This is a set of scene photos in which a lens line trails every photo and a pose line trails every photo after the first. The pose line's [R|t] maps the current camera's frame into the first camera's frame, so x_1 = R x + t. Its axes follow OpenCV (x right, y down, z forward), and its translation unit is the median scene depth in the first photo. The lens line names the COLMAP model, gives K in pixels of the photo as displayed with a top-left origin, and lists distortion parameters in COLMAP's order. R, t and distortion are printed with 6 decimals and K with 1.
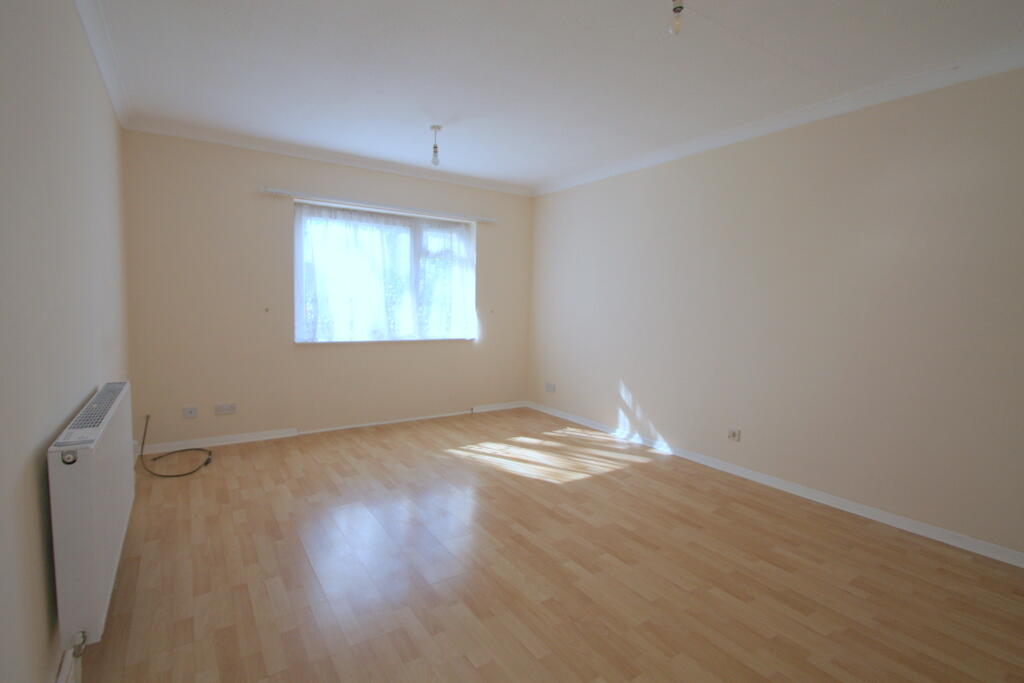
lens RADIAL K [[483.6, 0, 500.2], [0, 483.6, 339.8], [0, 0, 1]] dist [-0.002795, -0.001047]
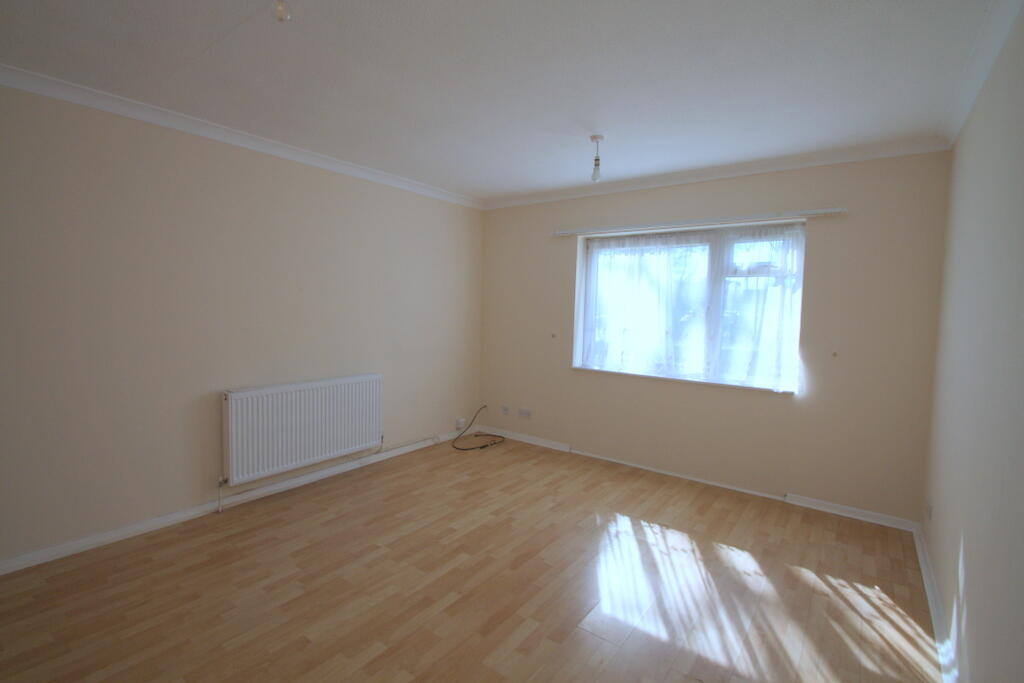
lens RADIAL K [[483.6, 0, 500.2], [0, 483.6, 339.8], [0, 0, 1]] dist [-0.002795, -0.001047]
pose [[0.315069, 0.052906, -0.947593, 0.531077], [-0.090451, 0.995574, 0.025511, -0.065414], [0.944749, 0.077673, 0.318460, 0.470967]]
